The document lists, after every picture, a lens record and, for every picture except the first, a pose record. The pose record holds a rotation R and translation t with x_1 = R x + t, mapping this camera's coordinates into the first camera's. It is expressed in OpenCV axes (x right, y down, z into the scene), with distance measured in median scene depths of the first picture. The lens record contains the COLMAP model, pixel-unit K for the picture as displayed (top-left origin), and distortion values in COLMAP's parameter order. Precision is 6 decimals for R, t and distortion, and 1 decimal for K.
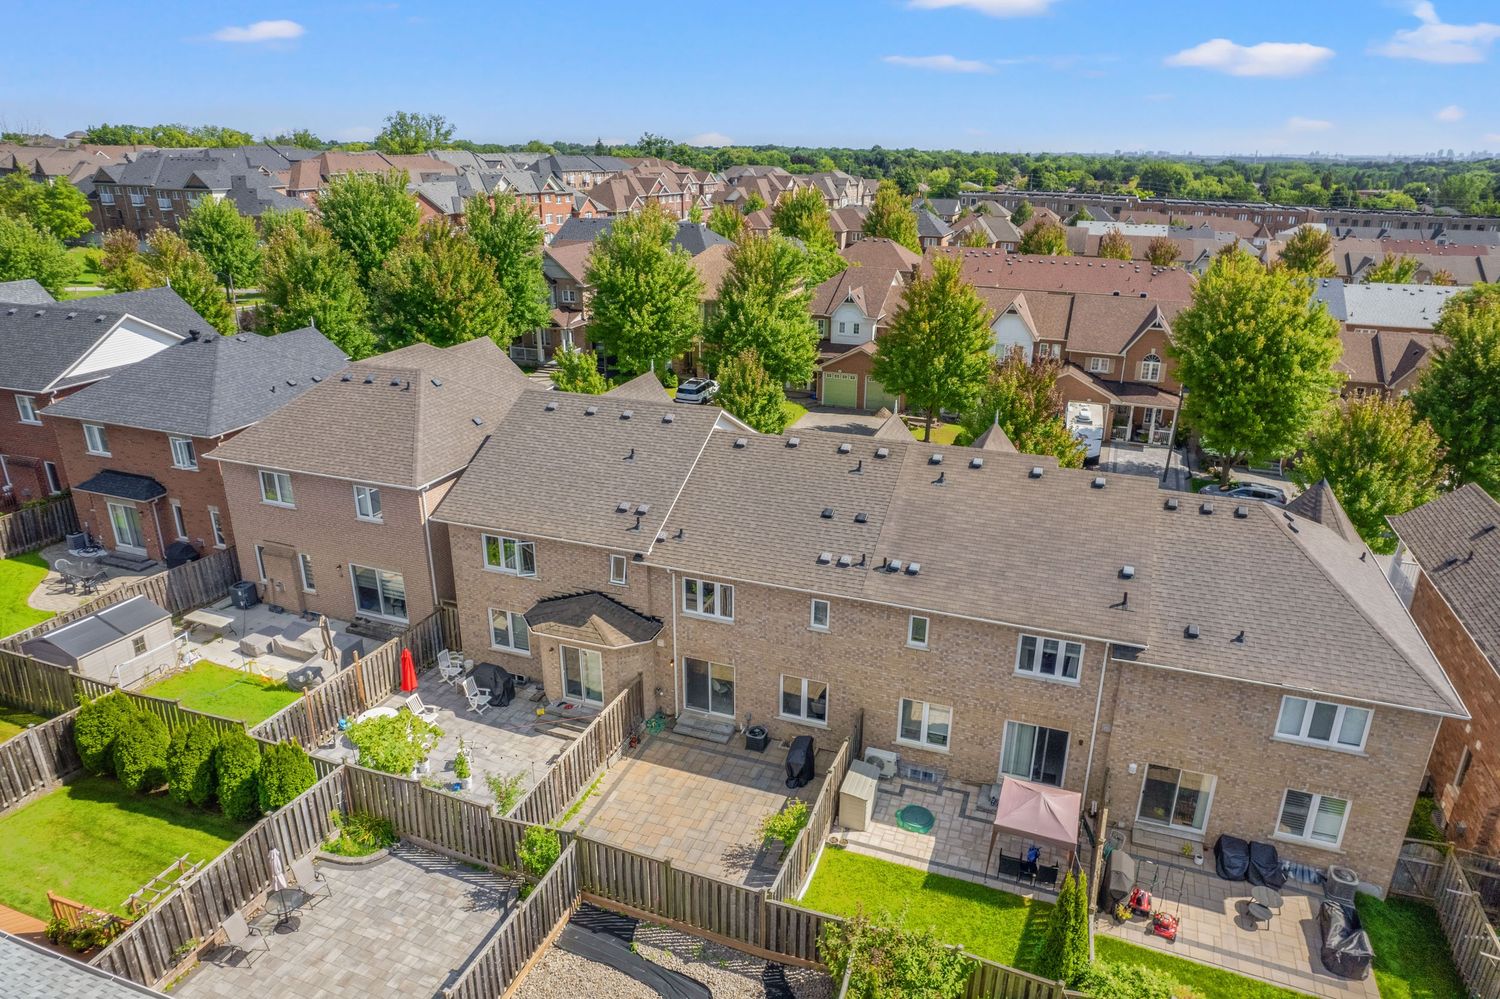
lens RADIAL K [[961.6, 0, 755.1], [0, 961.6, 502.8], [0, 0, 1]] dist [-0.079955, 0.070163]
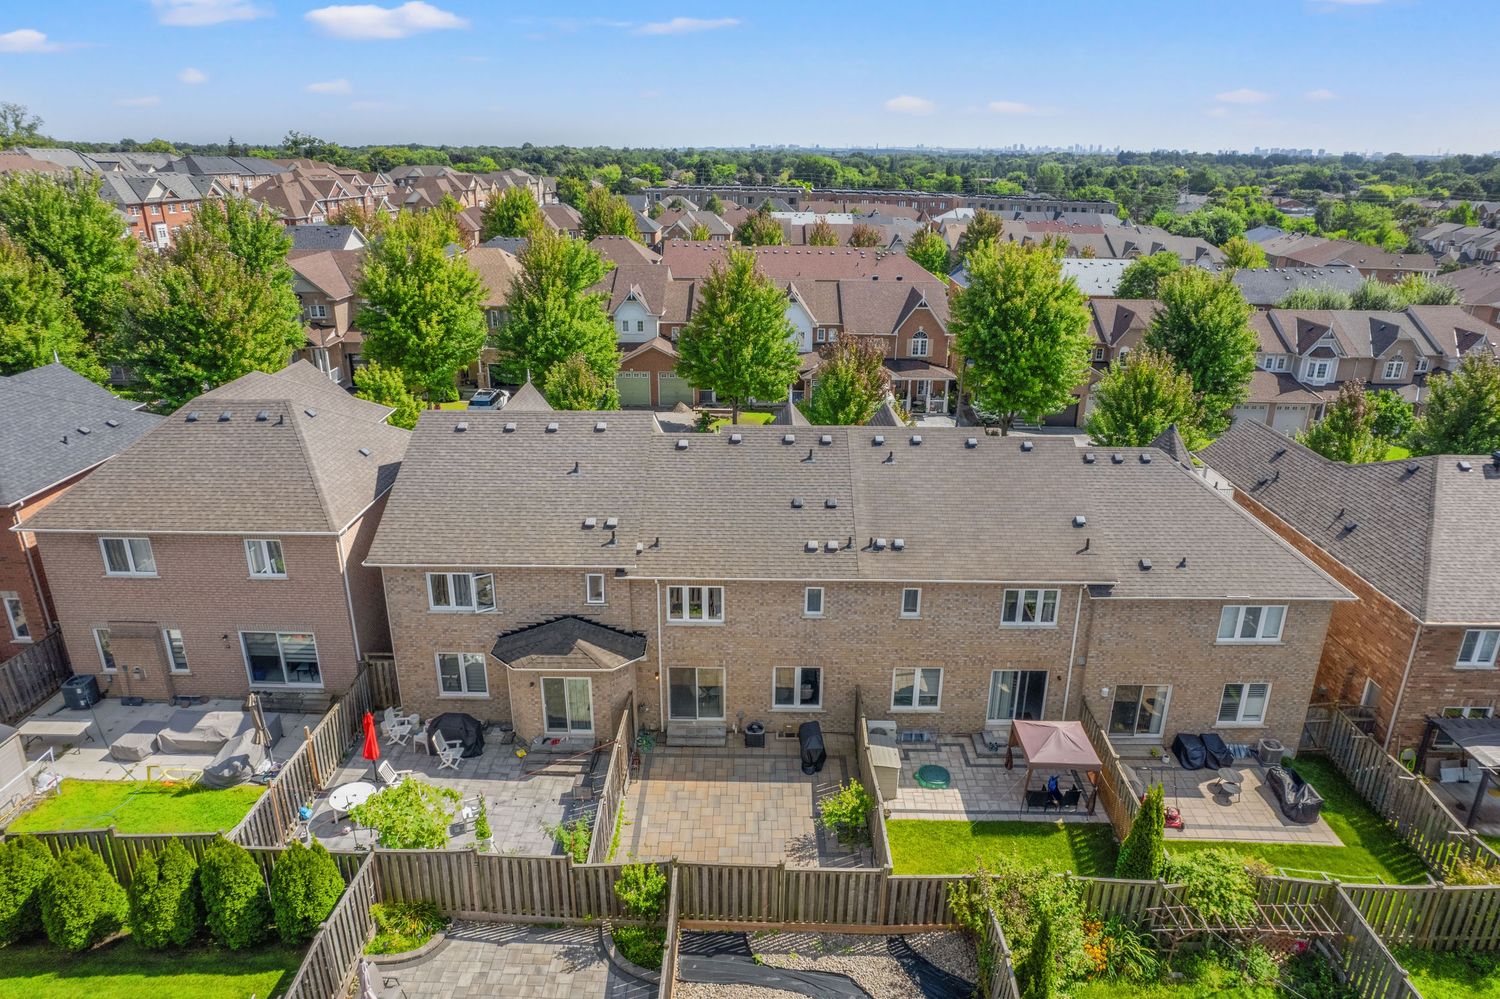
lens RADIAL K [[961.6, 0, 755.1], [0, 961.6, 502.8], [0, 0, 1]] dist [-0.079955, 0.070163]
pose [[0.939227, -0.120035, 0.321626, -0.286475], [0.119021, 0.992628, 0.022890, -0.017700], [-0.322003, 0.016782, 0.946590, 0.045669]]
